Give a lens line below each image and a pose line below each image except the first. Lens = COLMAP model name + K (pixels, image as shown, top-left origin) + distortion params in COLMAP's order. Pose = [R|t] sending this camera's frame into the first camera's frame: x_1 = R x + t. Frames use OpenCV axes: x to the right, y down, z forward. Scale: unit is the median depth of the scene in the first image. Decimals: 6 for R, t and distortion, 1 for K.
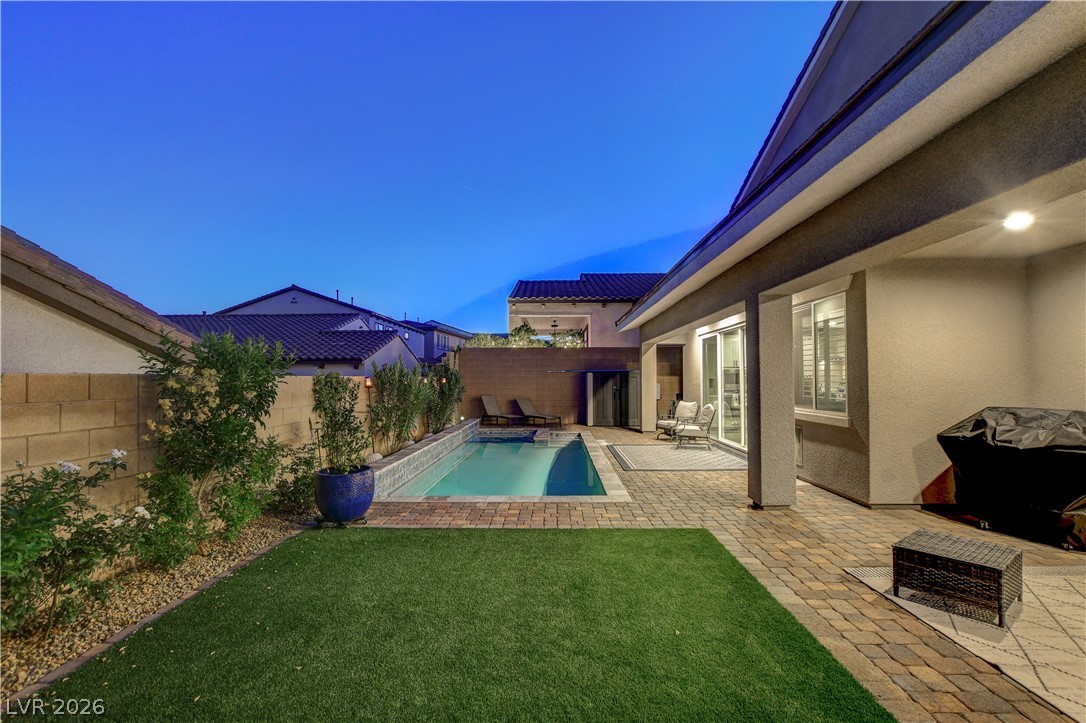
lens RADIAL K [[482.2, 0, 545.4], [0, 482.2, 367.8], [0, 0, 1]] dist [-0.018805, 0.006336]
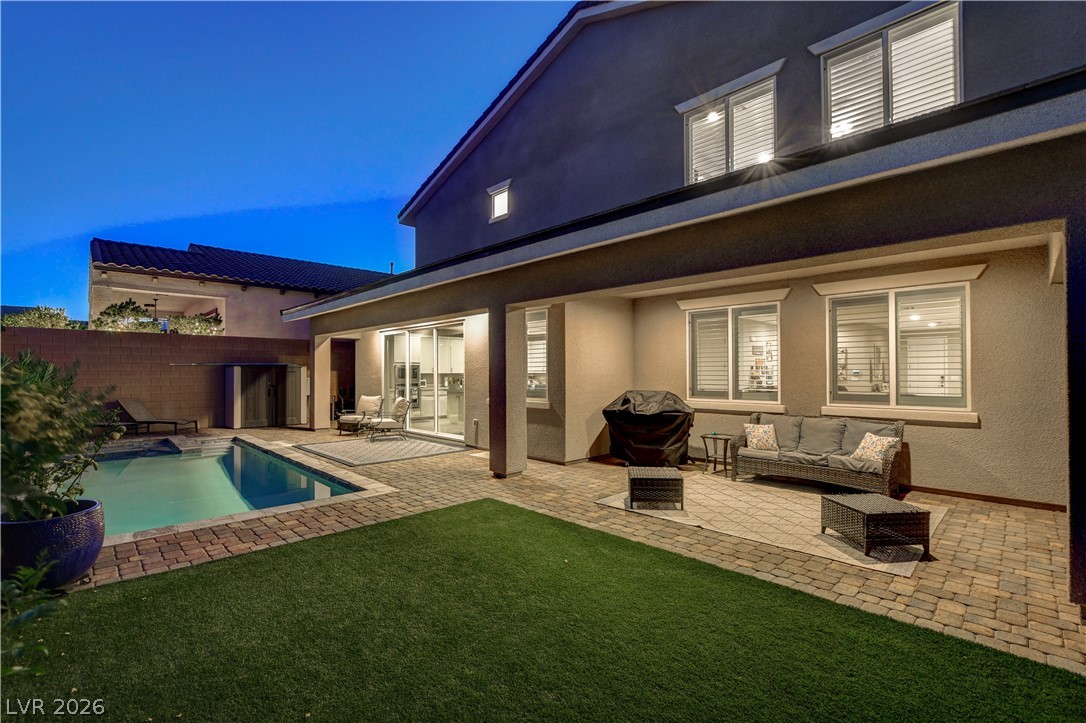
lens RADIAL K [[482.2, 0, 545.4], [0, 482.2, 367.8], [0, 0, 1]] dist [-0.018805, 0.006336]
pose [[0.699002, 0.008342, 0.715071, -0.308755], [-0.015614, 0.999872, 0.003598, 0.002718], [-0.714949, -0.013680, 0.699043, 0.044528]]
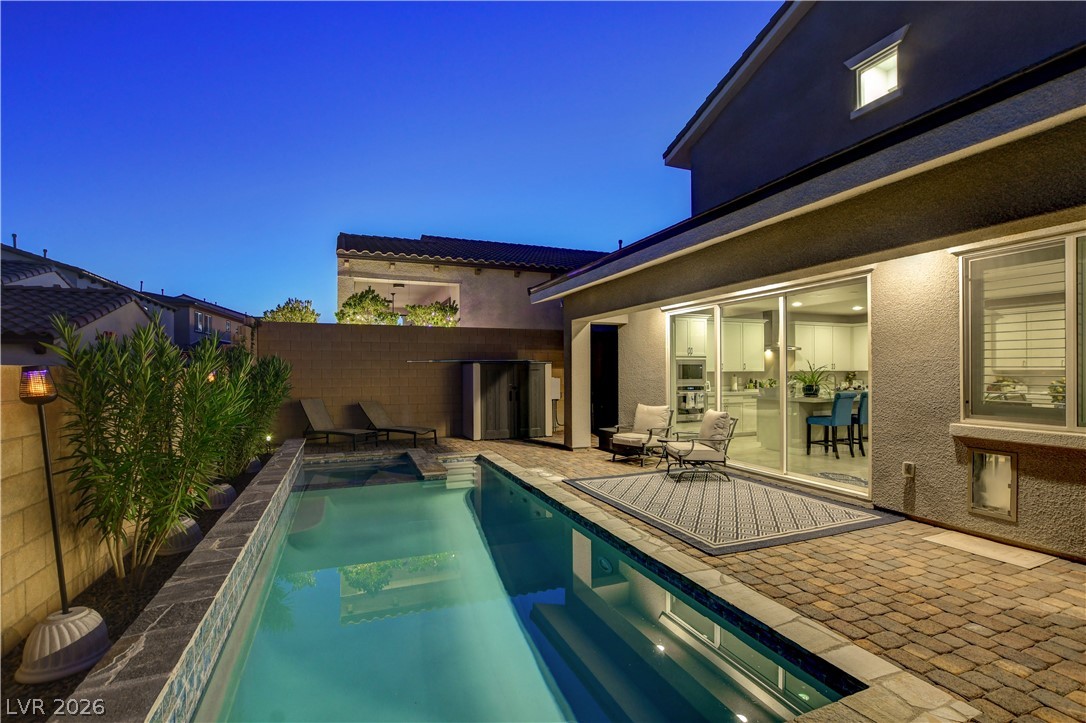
lens RADIAL K [[500.9, 0, 541.7], [0, 500.9, 375.5], [0, 0, 1]] dist [-0.019091, 0.001137]
pose [[0.921302, -0.004583, 0.388821, -0.234253], [-0.006984, 0.999574, 0.028329, 0.015795], [-0.388785, -0.028815, 0.920878, 0.708649]]
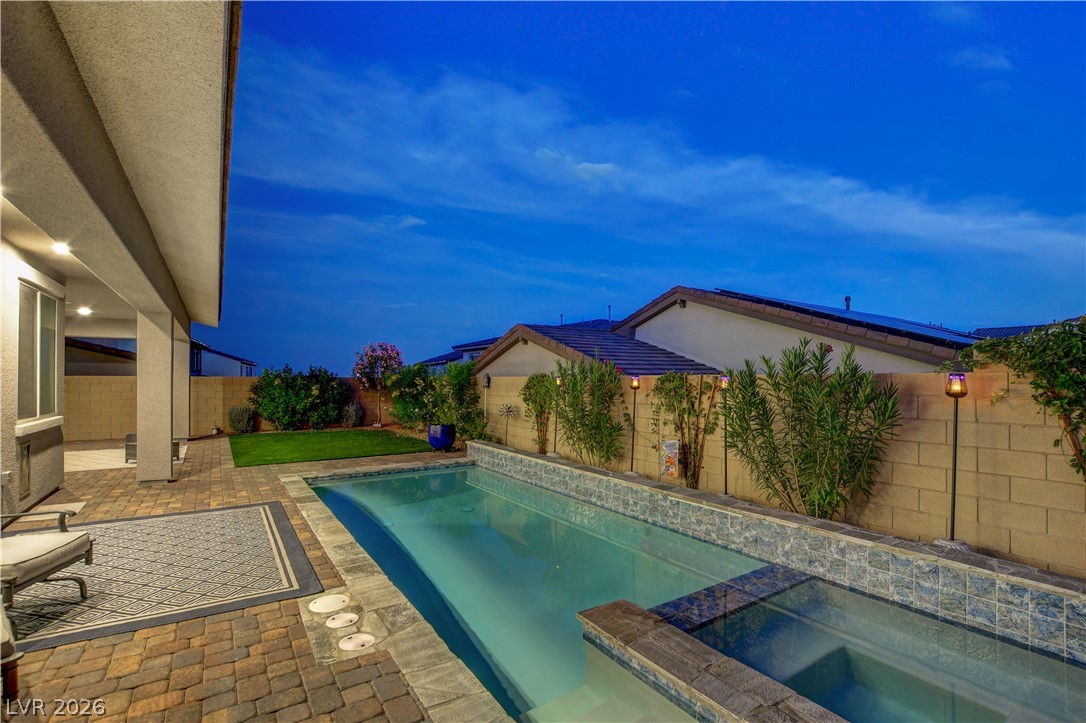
lens RADIAL K [[500.9, 0, 541.7], [0, 500.9, 375.5], [0, 0, 1]] dist [-0.019091, 0.001137]
pose [[-0.823118, 0.001879, -0.567867, 0.318000], [0.017142, 0.999621, -0.021539, 0.047064], [0.567612, -0.027463, -0.822838, 2.228430]]
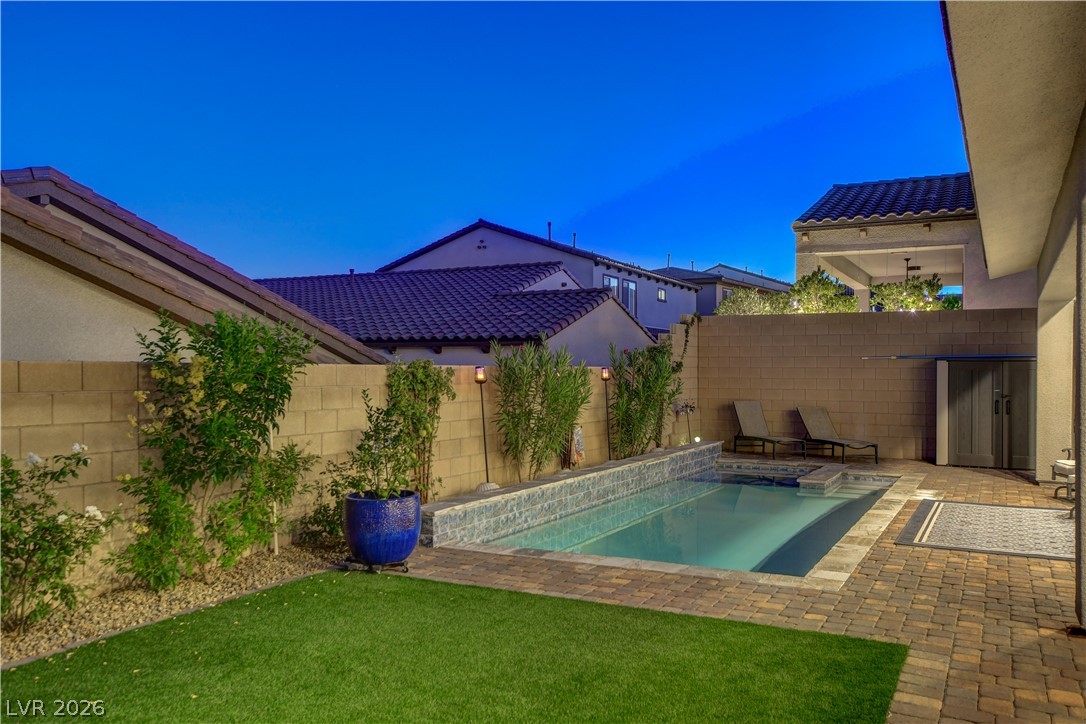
lens RADIAL K [[885.4, 0, 539.5], [0, 885.4, 373.8], [0, 0, 1]] dist [0.016126, 0.048718]
pose [[0.898066, 0.008620, -0.439776, 0.288255], [0.002957, 0.999667, 0.025632, -0.002509], [0.439851, -0.024319, 0.897742, -0.067976]]
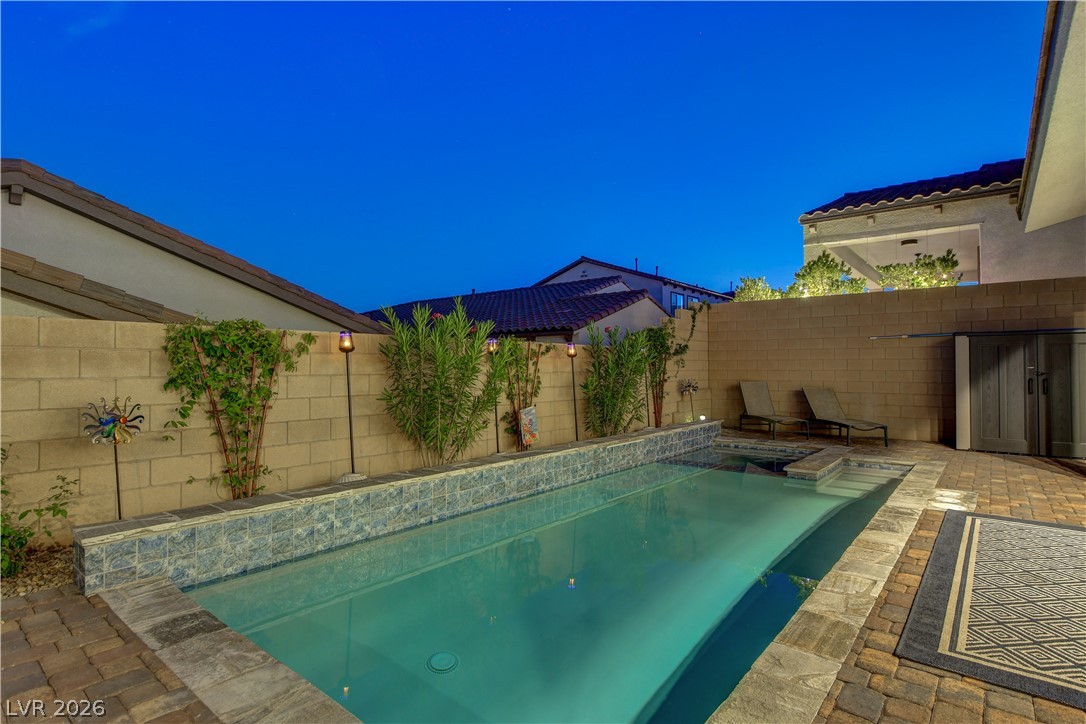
lens RADIAL K [[552.9, 0, 542.7], [0, 552.9, 357.9], [0, 0, 1]] dist [-0.016987, 0.000883]
pose [[0.786413, -0.008205, -0.617647, 0.234467], [0.011807, 0.999929, 0.001749, 0.060325], [0.617588, -0.008668, 0.786454, 0.773331]]
